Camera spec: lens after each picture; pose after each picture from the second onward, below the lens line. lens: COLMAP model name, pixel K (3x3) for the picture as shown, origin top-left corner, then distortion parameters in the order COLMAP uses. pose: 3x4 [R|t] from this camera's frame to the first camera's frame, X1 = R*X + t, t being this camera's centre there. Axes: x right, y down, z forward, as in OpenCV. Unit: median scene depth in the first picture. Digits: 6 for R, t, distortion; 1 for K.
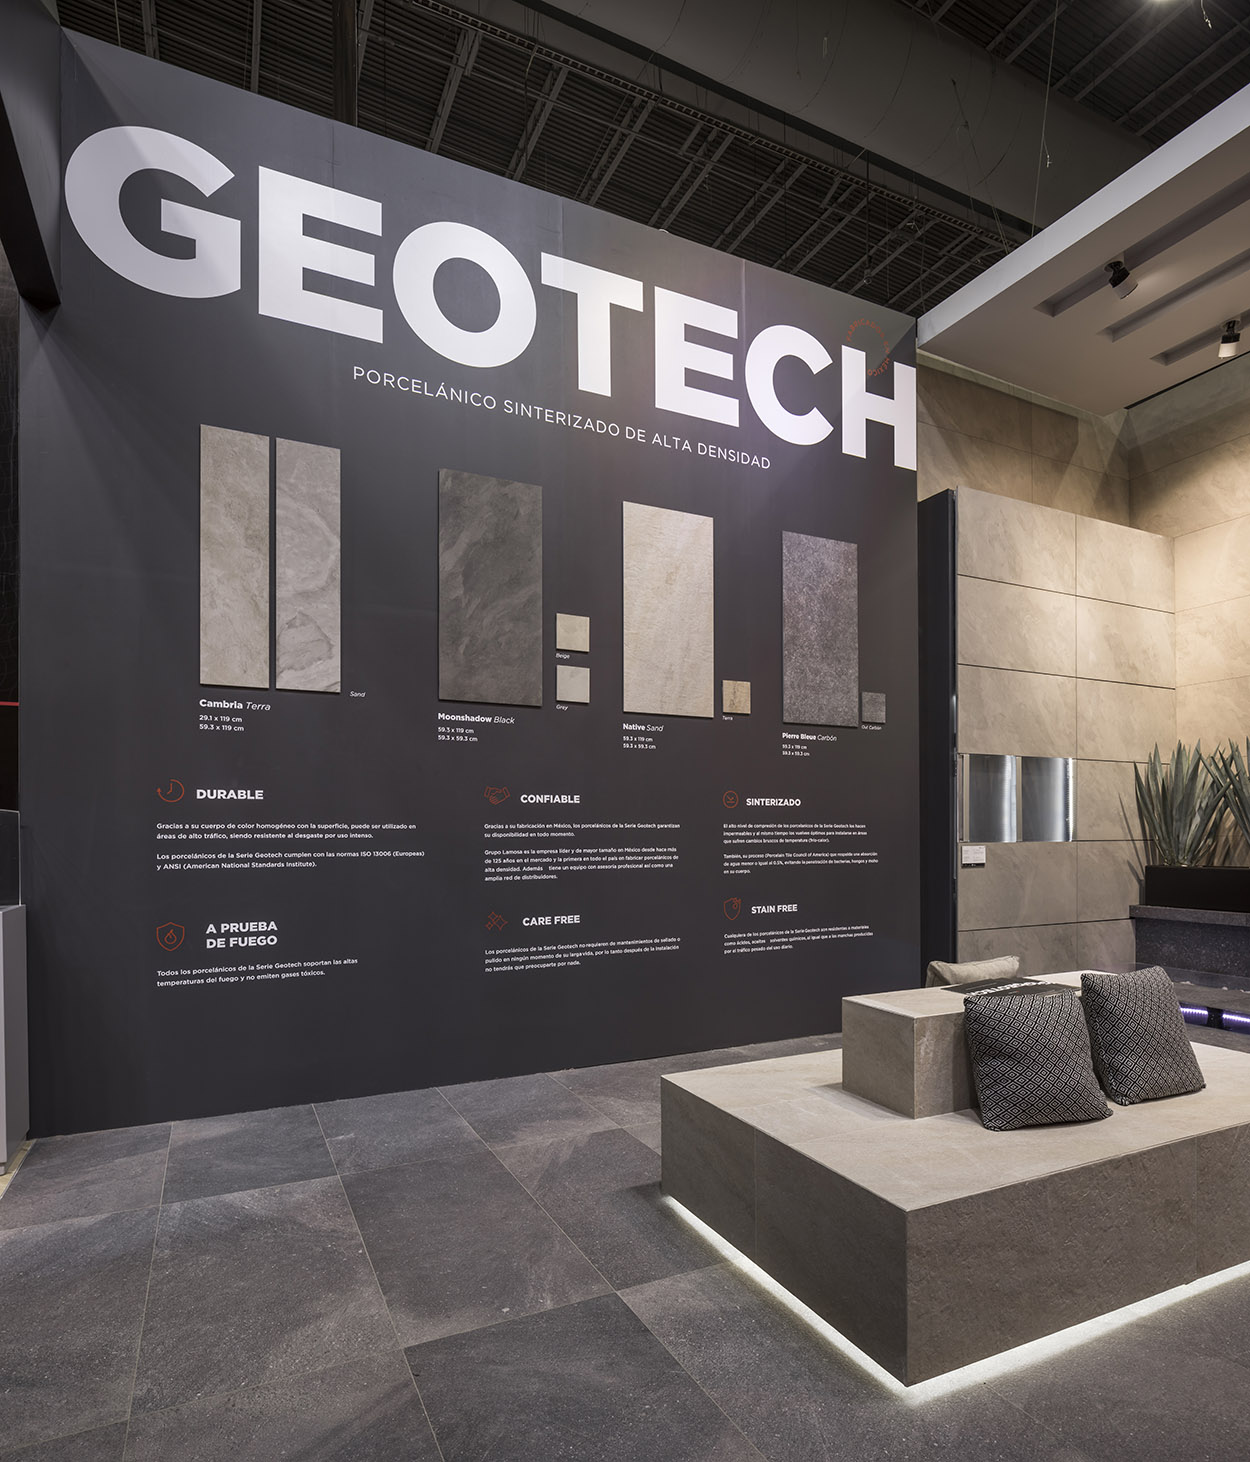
lens RADIAL K [[881.3, 0, 629.4], [0, 881.3, 852.5], [0, 0, 1]] dist [-0.005580, 0.000393]
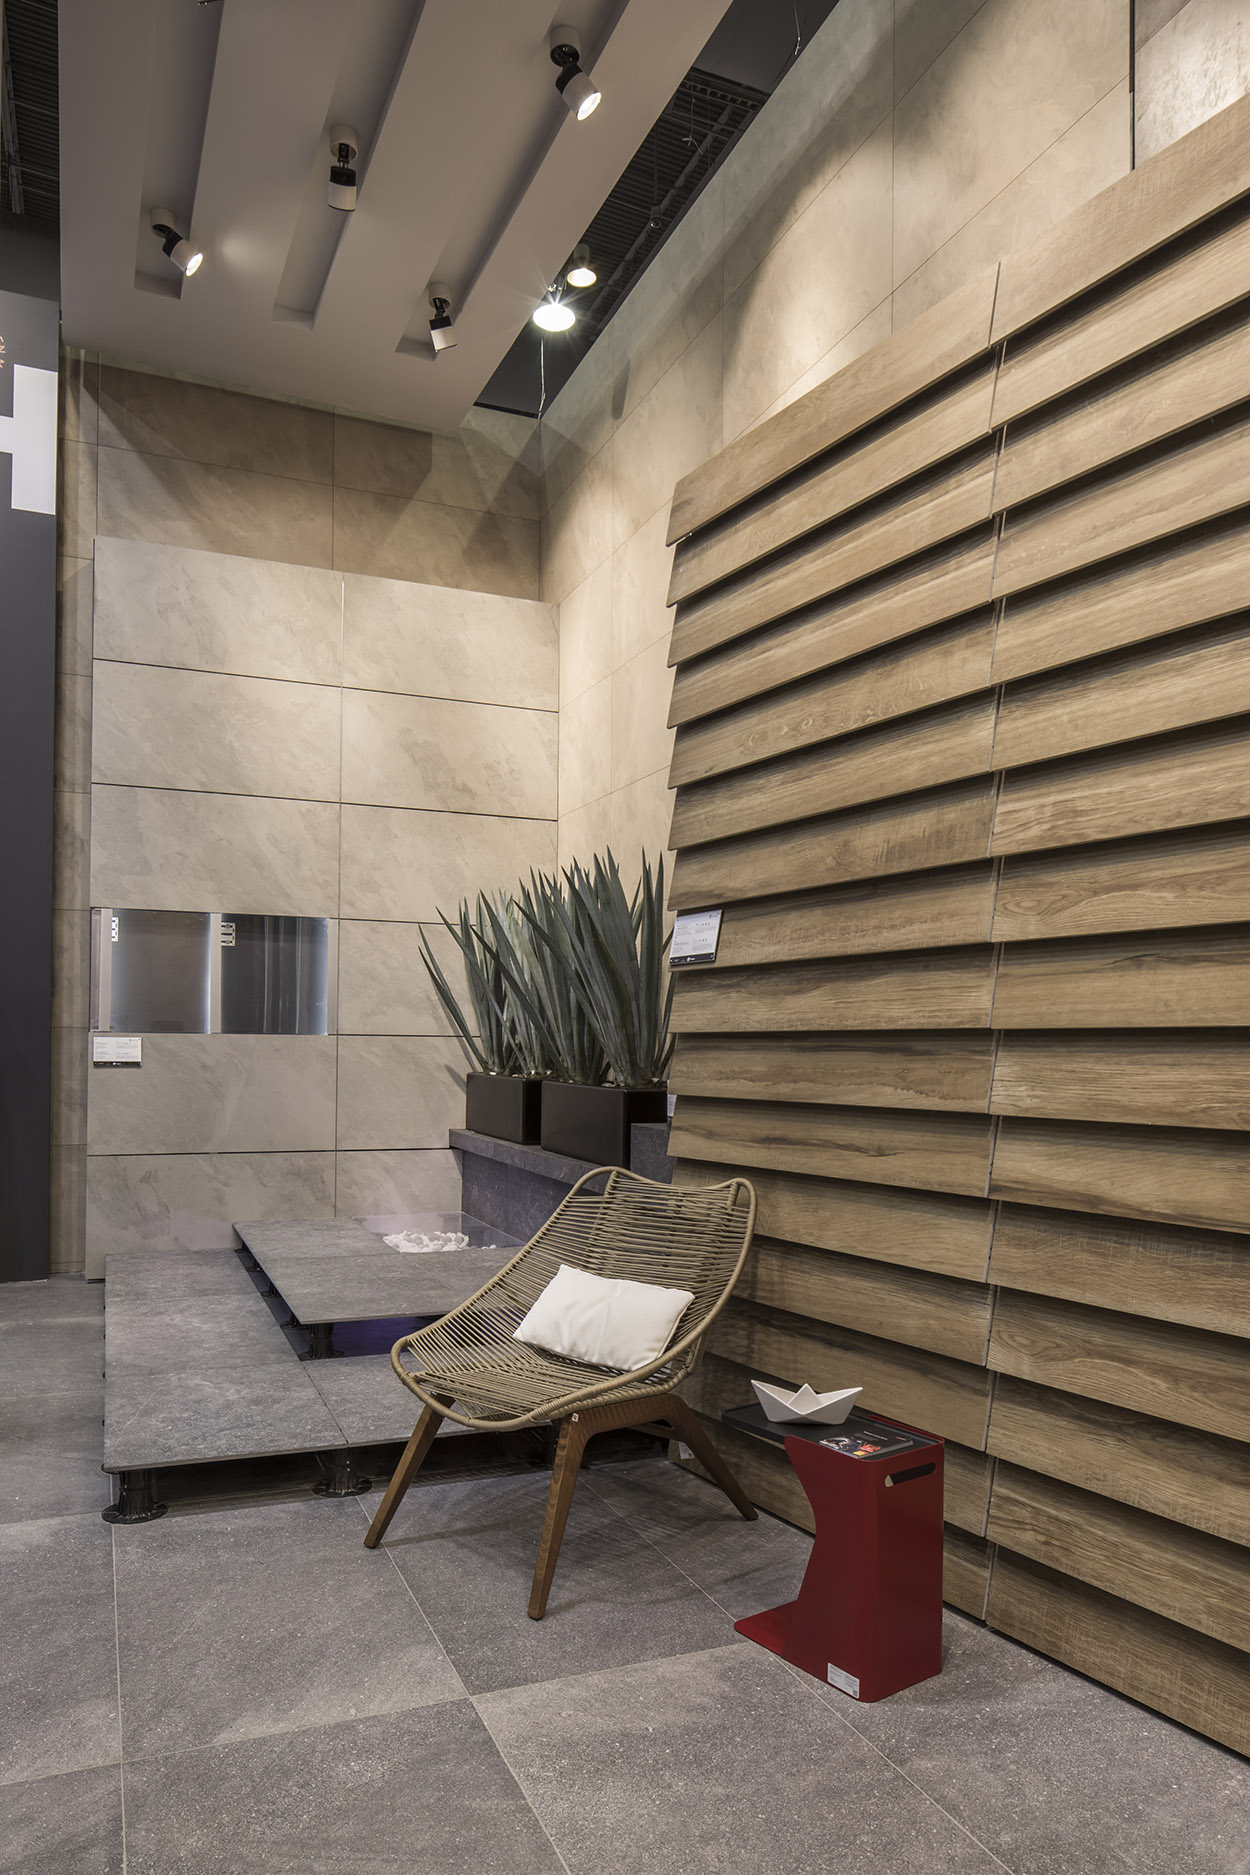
lens RADIAL K [[1294.5, 0, 618.8], [0, 1294.5, 1040.6], [0, 0, 1]] dist [0.004447, 0.002469]
pose [[0.996805, 0.020525, -0.077197, 0.804884], [-0.021543, 0.999691, -0.012370, -0.000462], [0.076920, 0.013993, 0.996939, -0.014579]]
